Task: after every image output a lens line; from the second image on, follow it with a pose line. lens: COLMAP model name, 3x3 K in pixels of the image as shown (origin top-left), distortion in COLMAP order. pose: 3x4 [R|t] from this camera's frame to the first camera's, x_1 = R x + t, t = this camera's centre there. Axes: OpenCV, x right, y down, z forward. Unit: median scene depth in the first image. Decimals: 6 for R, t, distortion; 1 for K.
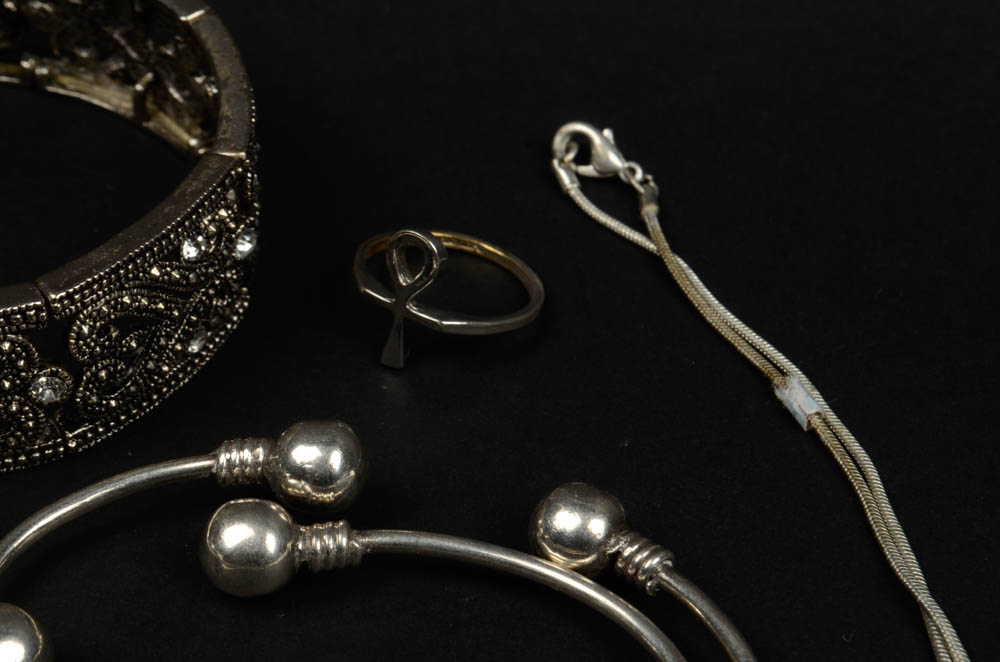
lens RADIAL K [[2437.7, 0, 504.5], [0, 2437.7, 333.1], [0, 0, 1]] dist [0.064911, 0.000000]
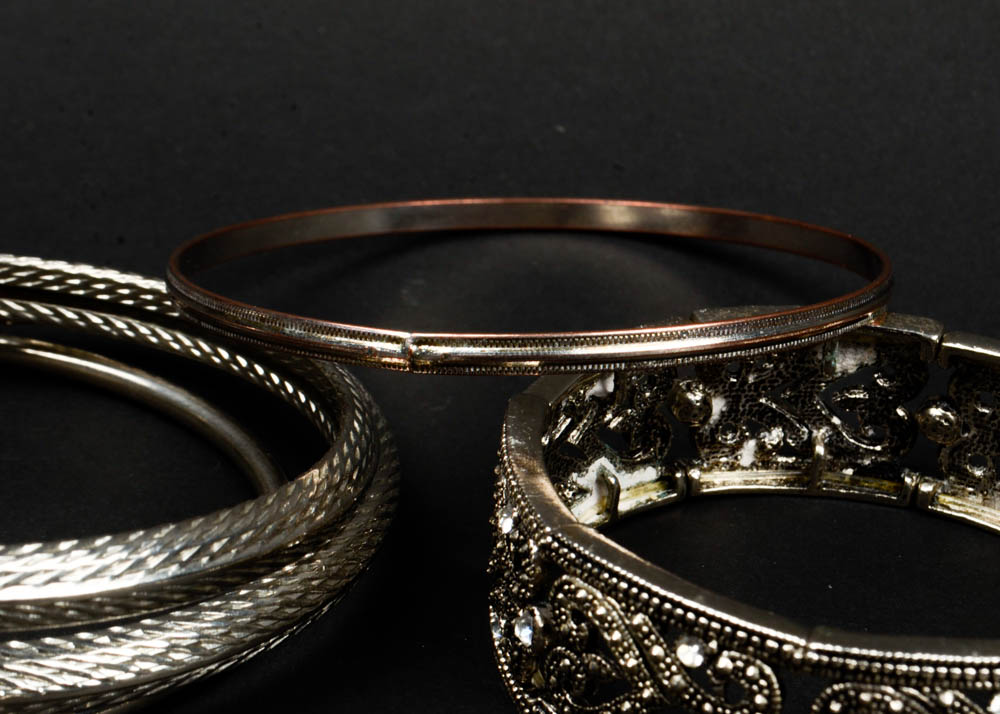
lens RADIAL K [[2843.5, 0, 573.4], [0, 2843.5, 401.6], [0, 0, 1]] dist [0.171699, 0.000000]
pose [[0.997155, 0.074977, -0.007737, -0.373398], [-0.074220, 0.958778, -0.274292, 0.194182], [-0.013147, 0.274086, 0.961615, -0.036067]]
